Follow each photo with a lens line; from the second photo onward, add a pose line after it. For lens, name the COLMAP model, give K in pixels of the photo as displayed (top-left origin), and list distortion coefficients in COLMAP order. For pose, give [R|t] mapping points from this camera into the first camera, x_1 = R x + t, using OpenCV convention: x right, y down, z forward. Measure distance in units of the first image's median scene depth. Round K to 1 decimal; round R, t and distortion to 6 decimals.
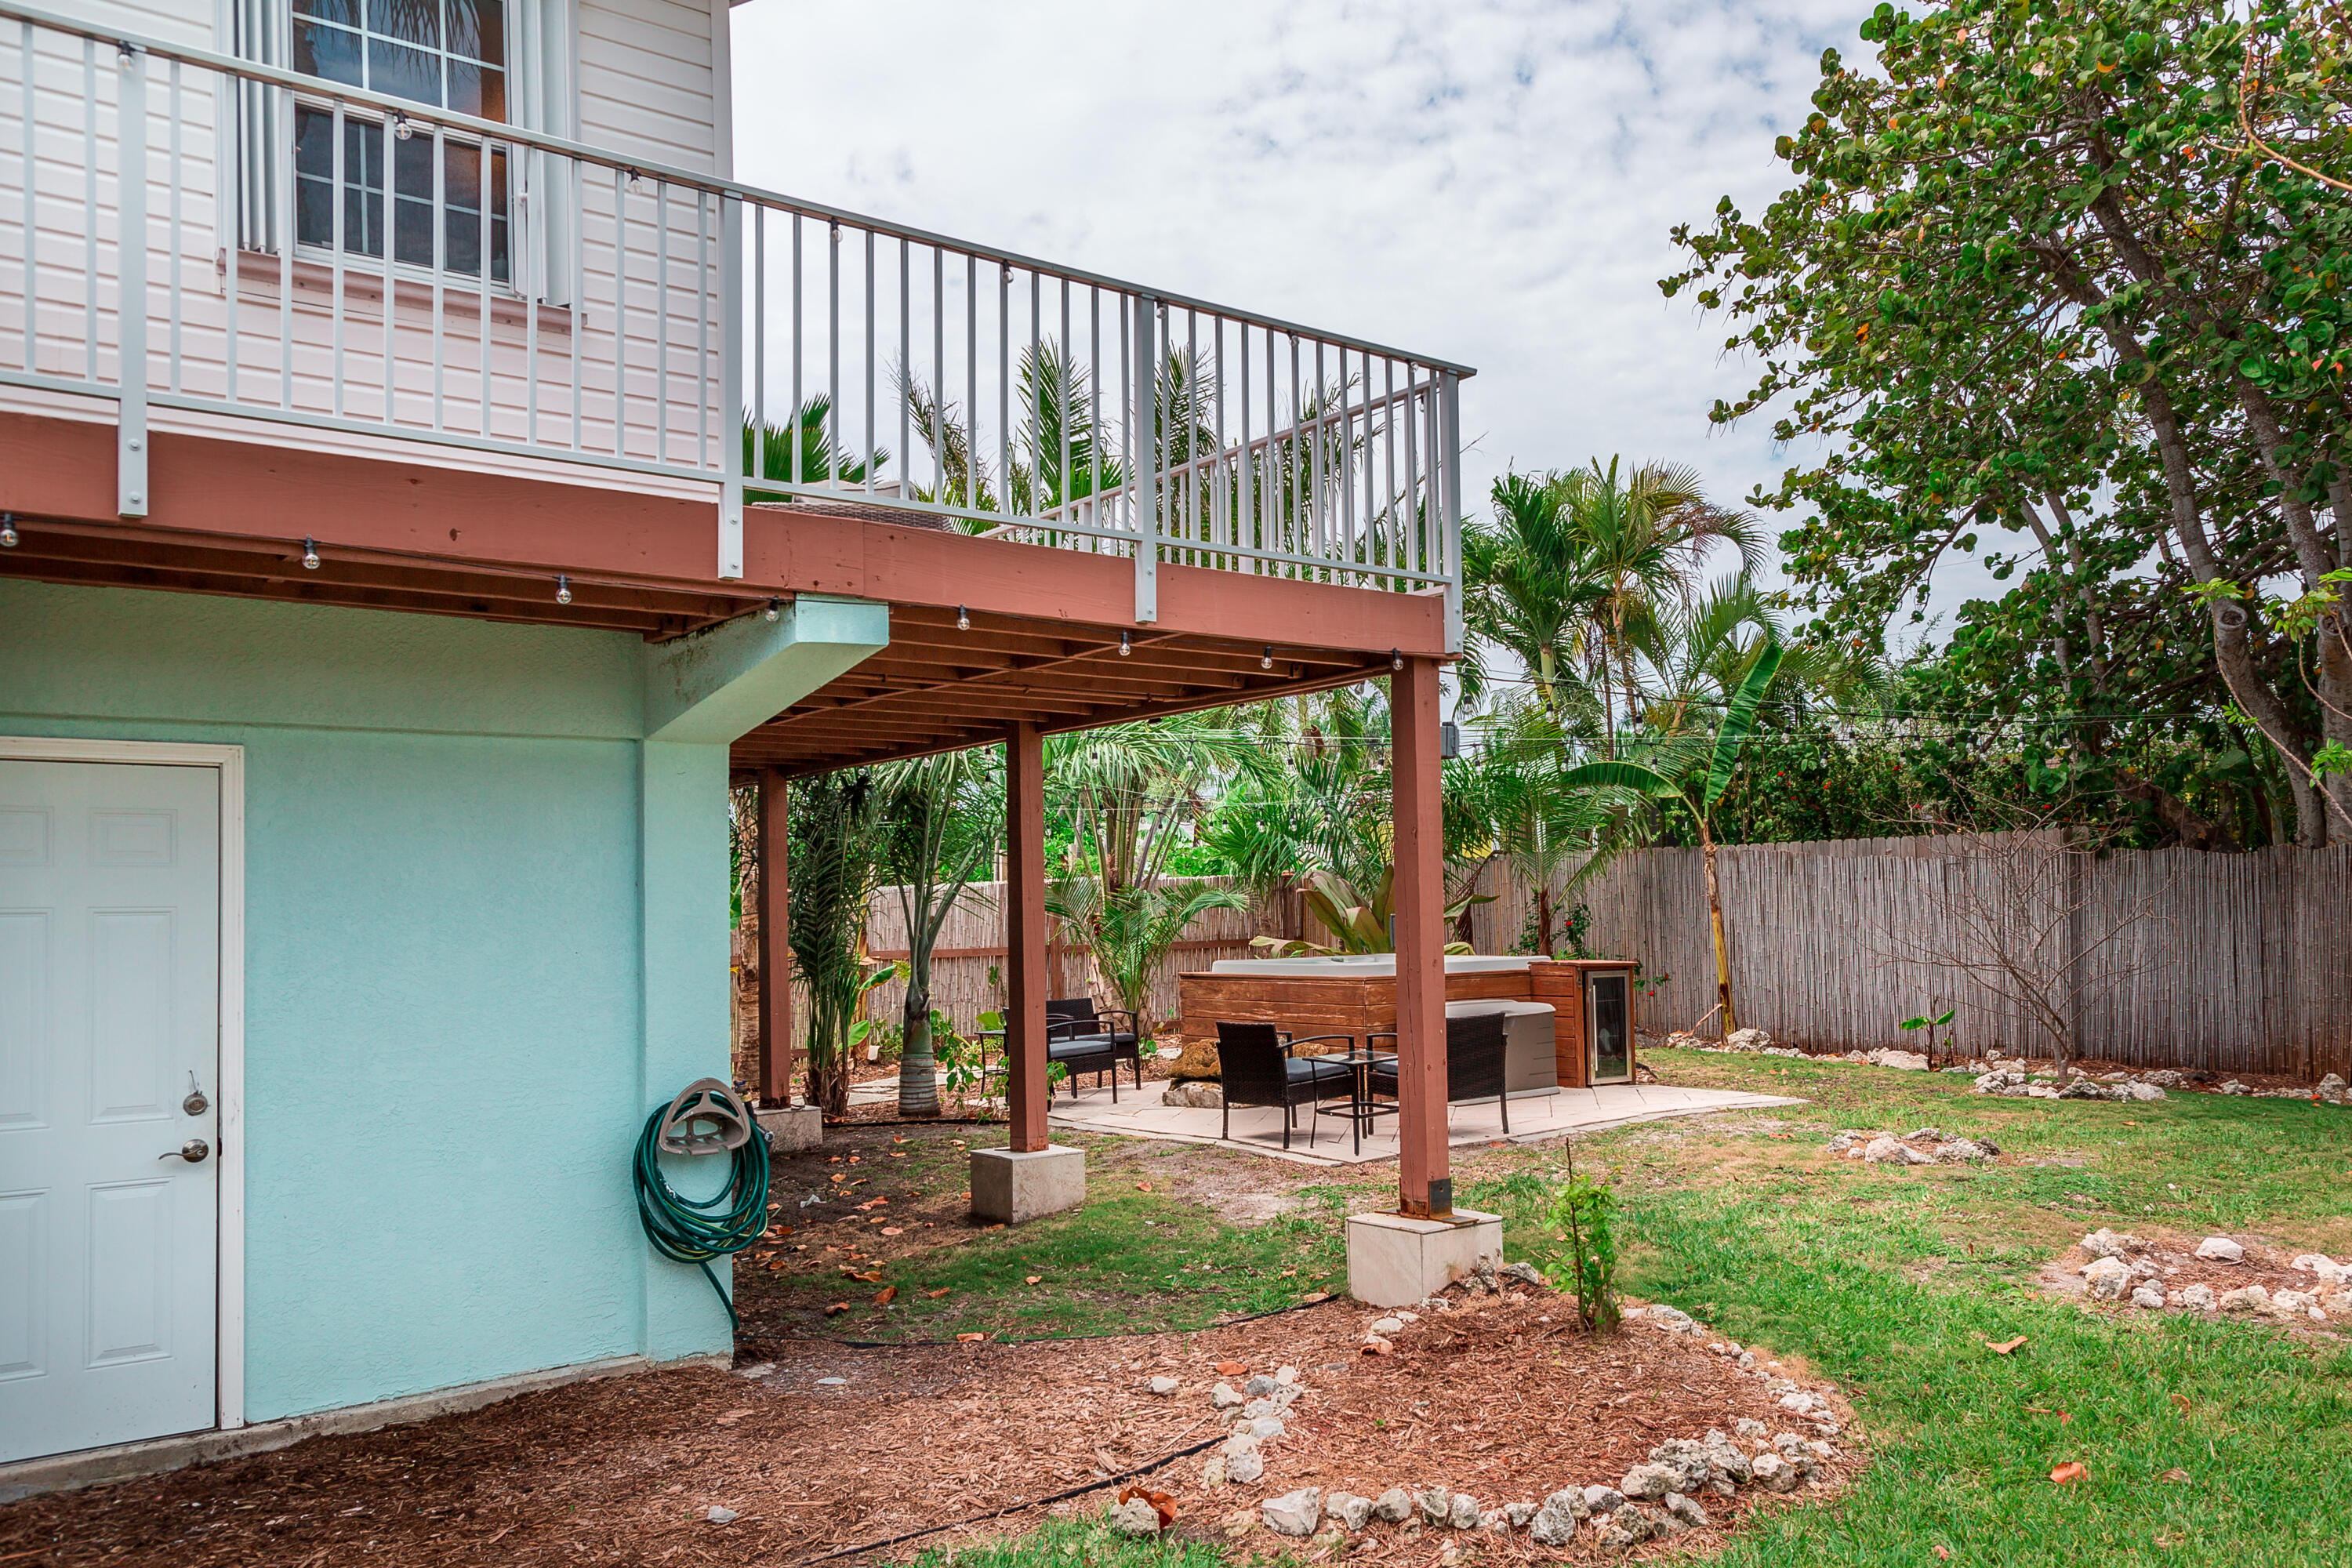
lens RADIAL K [[1749.4, 0, 1177.8], [0, 1749.4, 860.4], [0, 0, 1]] dist [-0.089002, 0.000276]
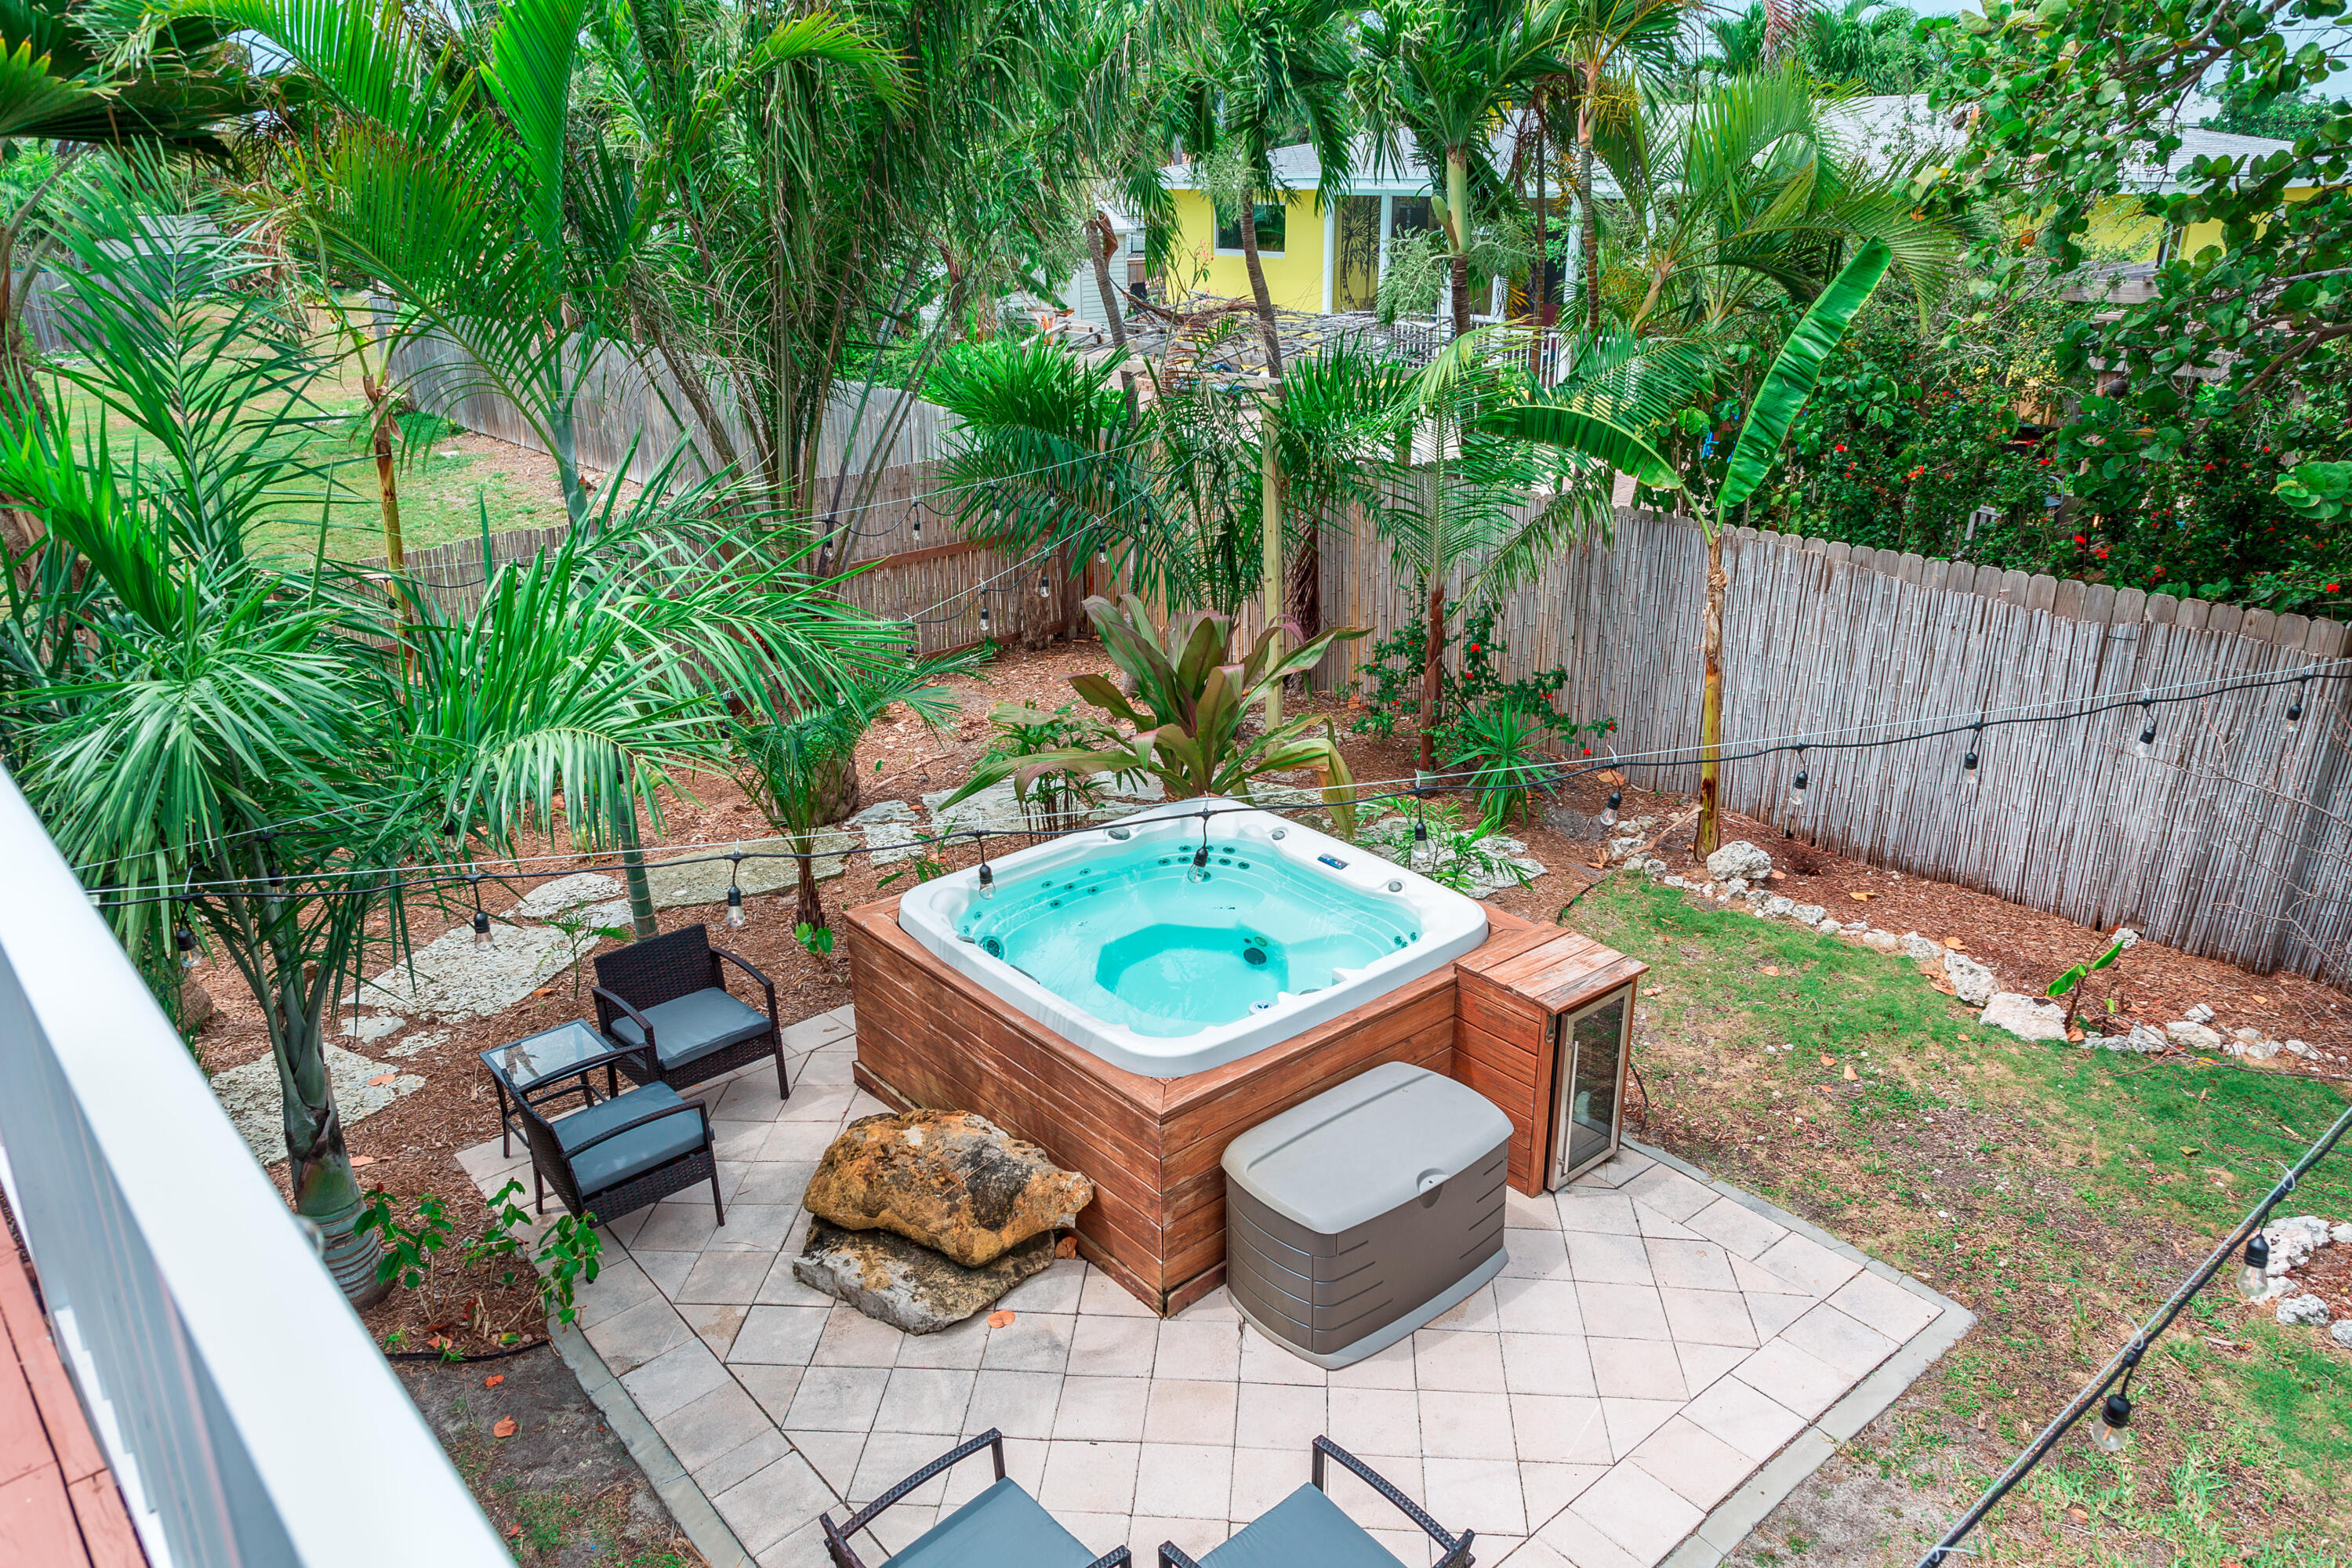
lens RADIAL K [[1621.0, 0, 1167.4], [0, 1621.0, 780.6], [0, 0, 1]] dist [0.024768, -0.007770]
pose [[0.994568, -0.024811, 0.101086, 0.048591], [-0.015074, 0.926603, 0.375739, -0.161462], [-0.102989, -0.375222, 0.921196, 0.462805]]
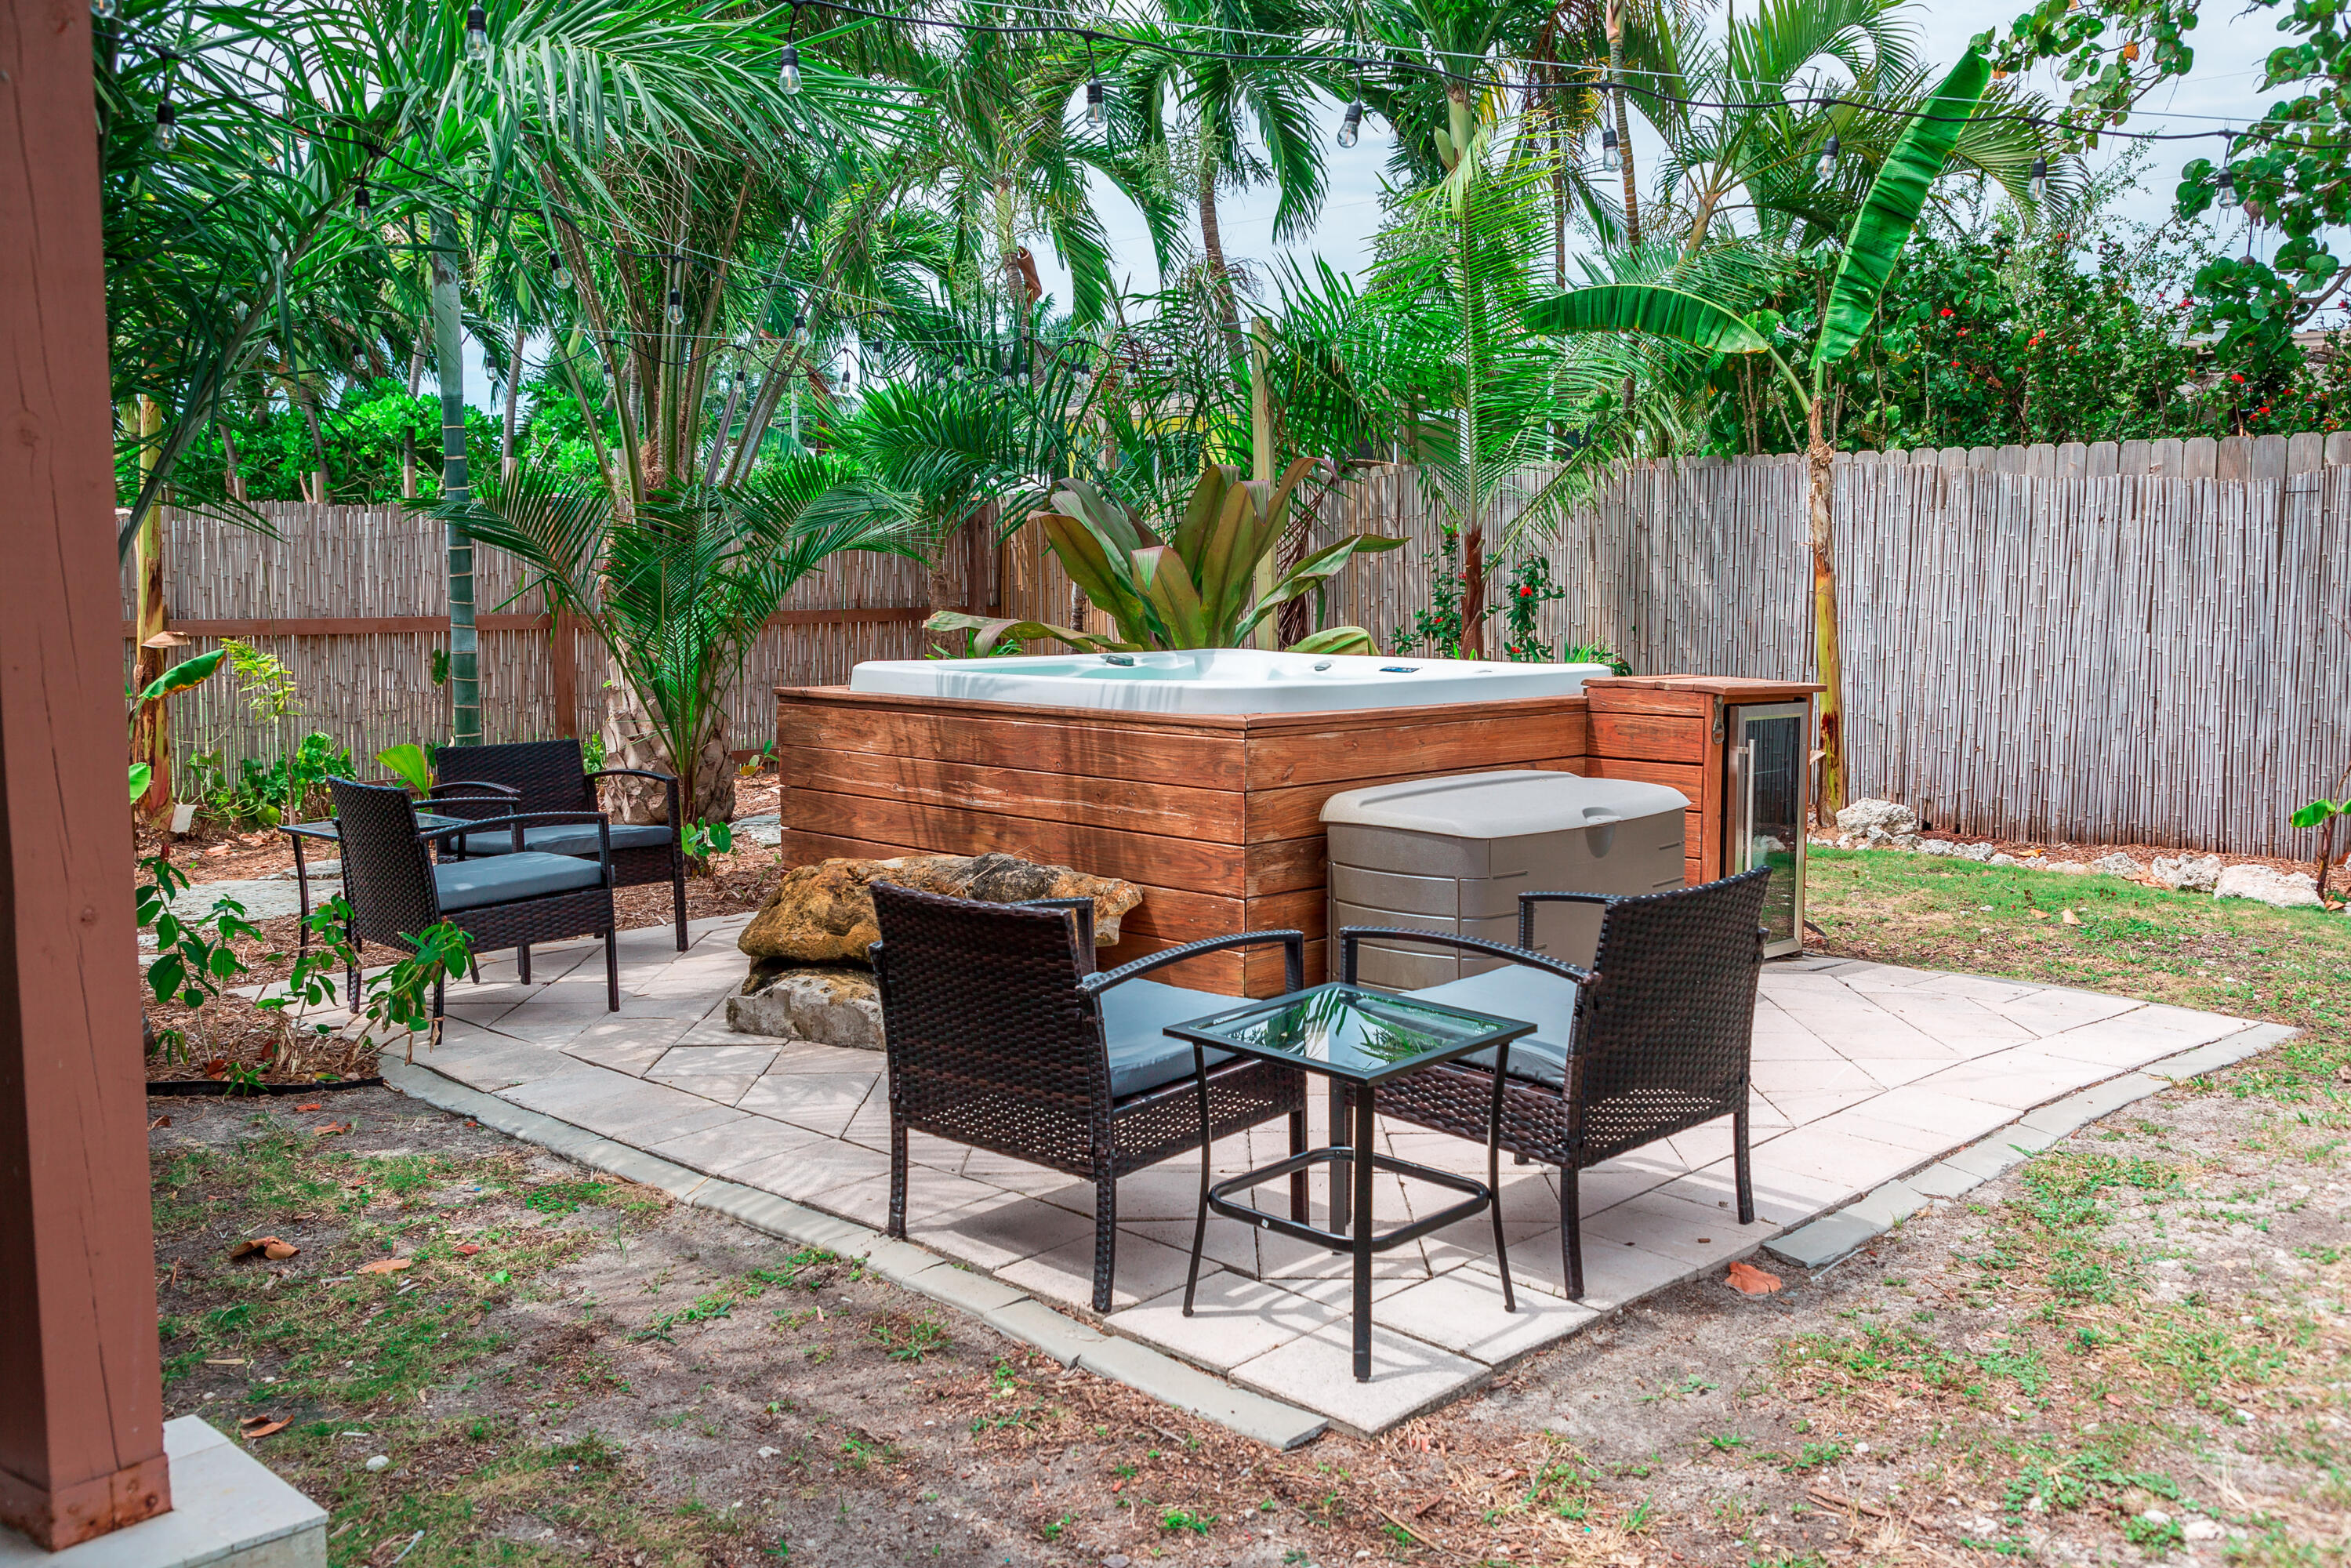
lens RADIAL K [[2079.9, 0, 1175.5], [0, 2079.9, 784.0], [0, 0, 1]] dist [0.006588, 0.008802]
pose [[0.983832, 0.001157, 0.179087, 0.005536], [-0.024706, 0.991295, 0.129319, 0.016047], [-0.177379, -0.131653, 0.975297, 0.424807]]
